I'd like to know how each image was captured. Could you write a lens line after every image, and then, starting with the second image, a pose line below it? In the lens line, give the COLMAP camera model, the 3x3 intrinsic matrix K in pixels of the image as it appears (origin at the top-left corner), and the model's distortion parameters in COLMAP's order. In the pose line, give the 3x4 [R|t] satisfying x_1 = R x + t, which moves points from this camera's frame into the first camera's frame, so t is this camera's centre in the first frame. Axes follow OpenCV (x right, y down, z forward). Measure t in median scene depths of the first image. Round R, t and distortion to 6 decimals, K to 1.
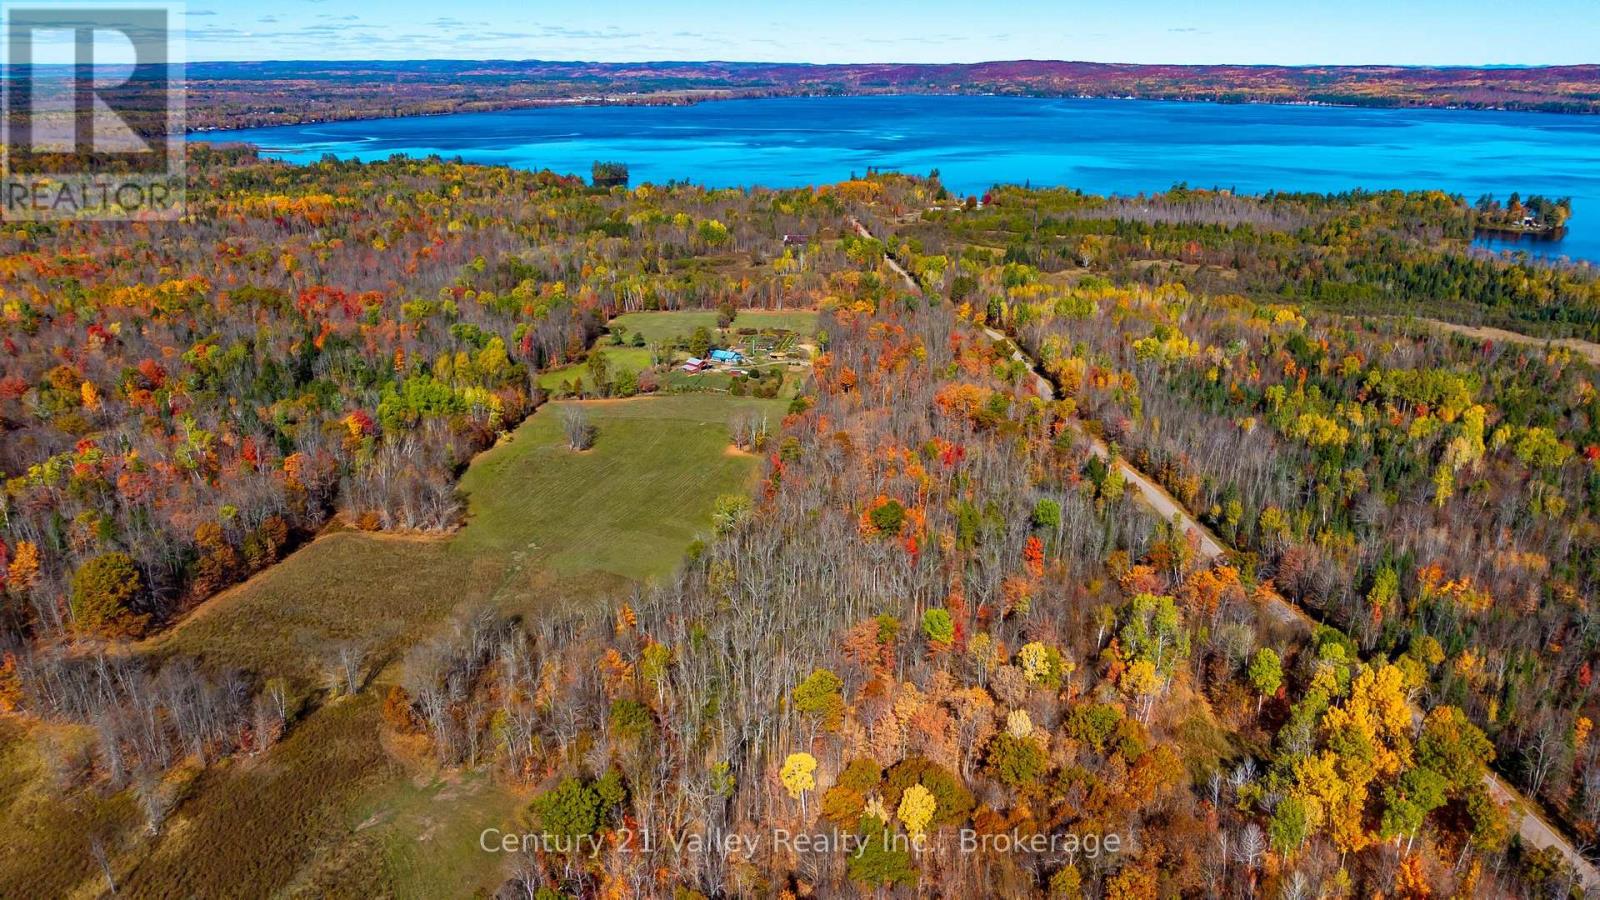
lens RADIAL K [[1085.2, 0, 804.6], [0, 1085.2, 447.4], [0, 0, 1]] dist [0.006236, -0.006149]
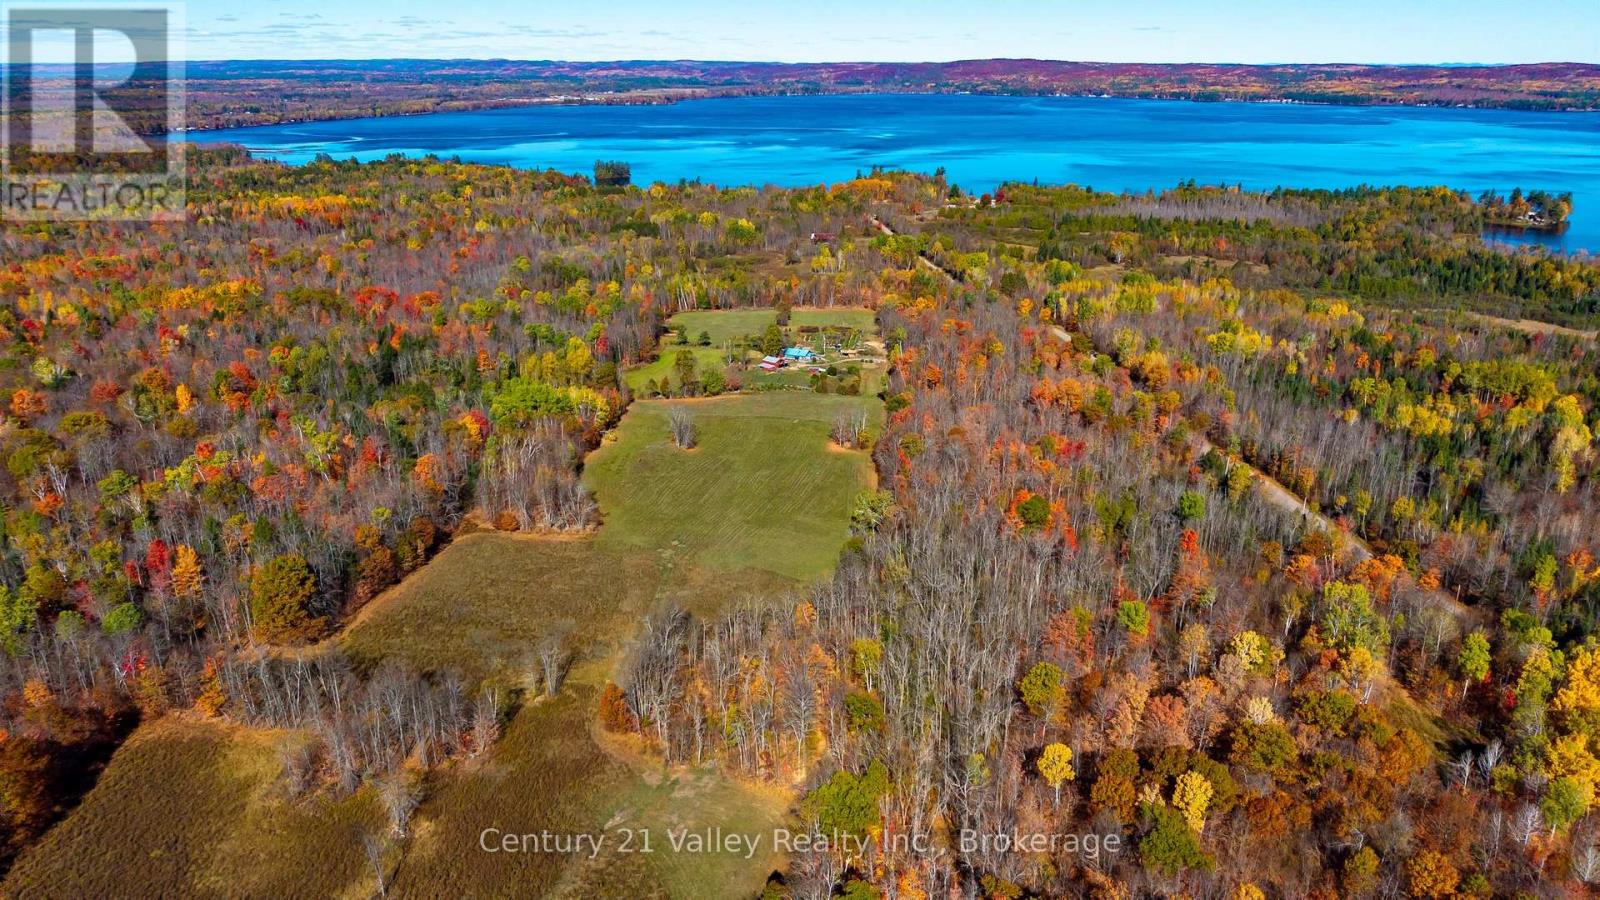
lens RADIAL K [[1085.2, 0, 803.8], [0, 1085.2, 448.5], [0, 0, 1]] dist [0.006236, -0.006149]
pose [[0.999584, -0.010519, 0.026859, -0.082050], [0.010472, 0.999943, 0.001866, 0.001107], [-0.026877, -0.001584, 0.999638, -0.000403]]
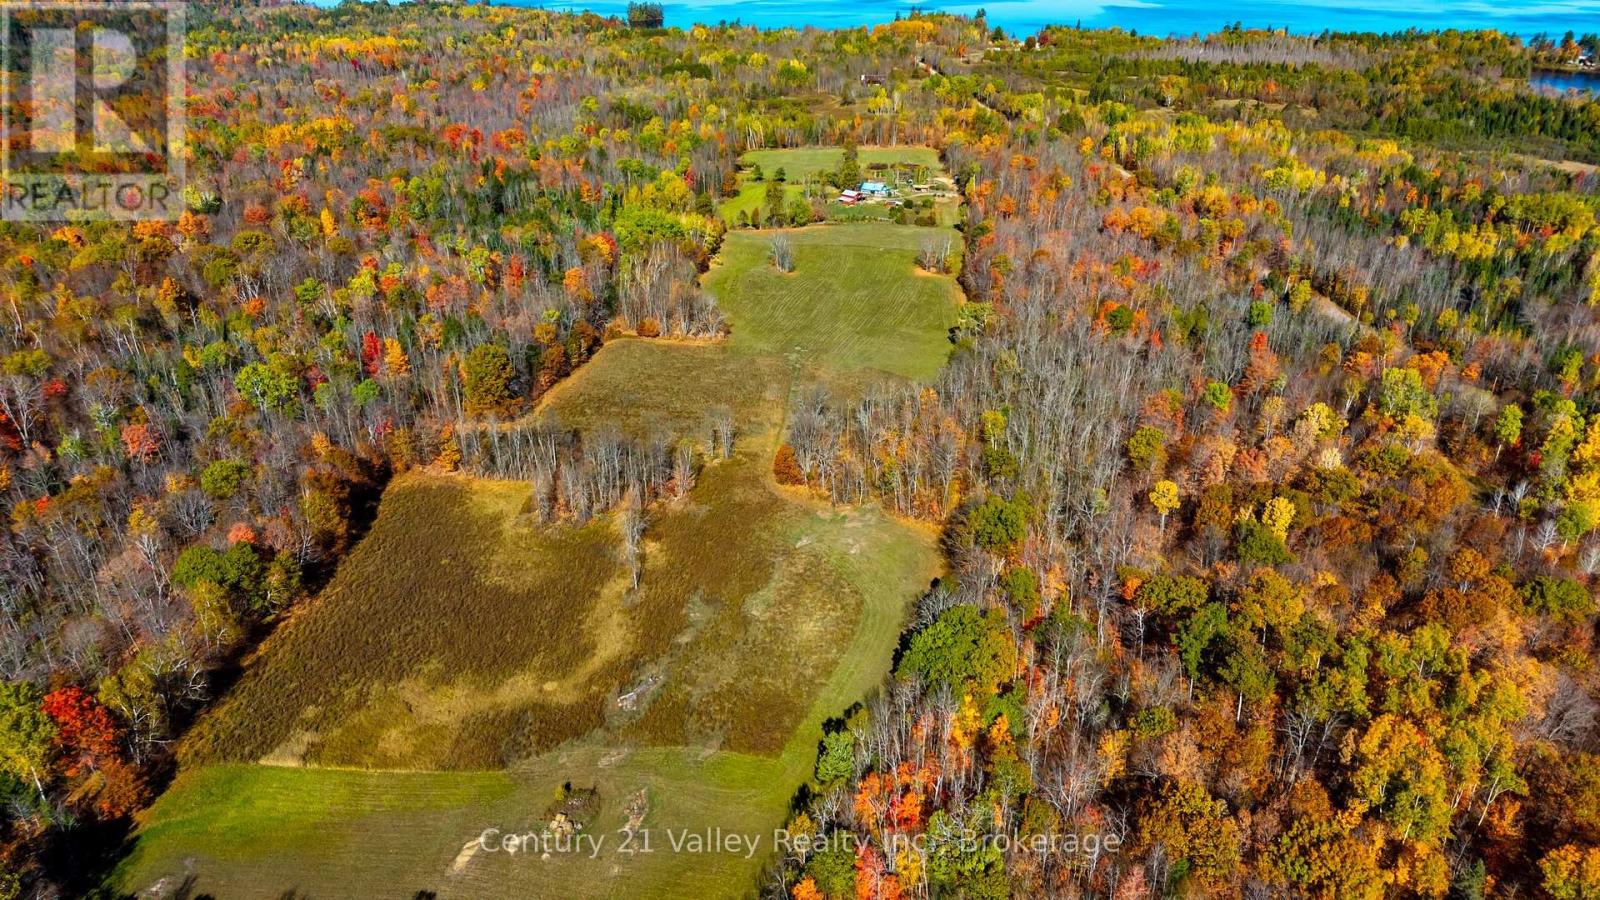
lens RADIAL K [[1085.2, 0, 802.8], [0, 1085.2, 454.5], [0, 0, 1]] dist [0.006236, -0.006149]
pose [[0.999853, -0.008660, 0.014820, -0.137101], [0.006588, 0.990883, 0.134564, 0.025419], [-0.015850, -0.134447, 0.990794, -0.070235]]
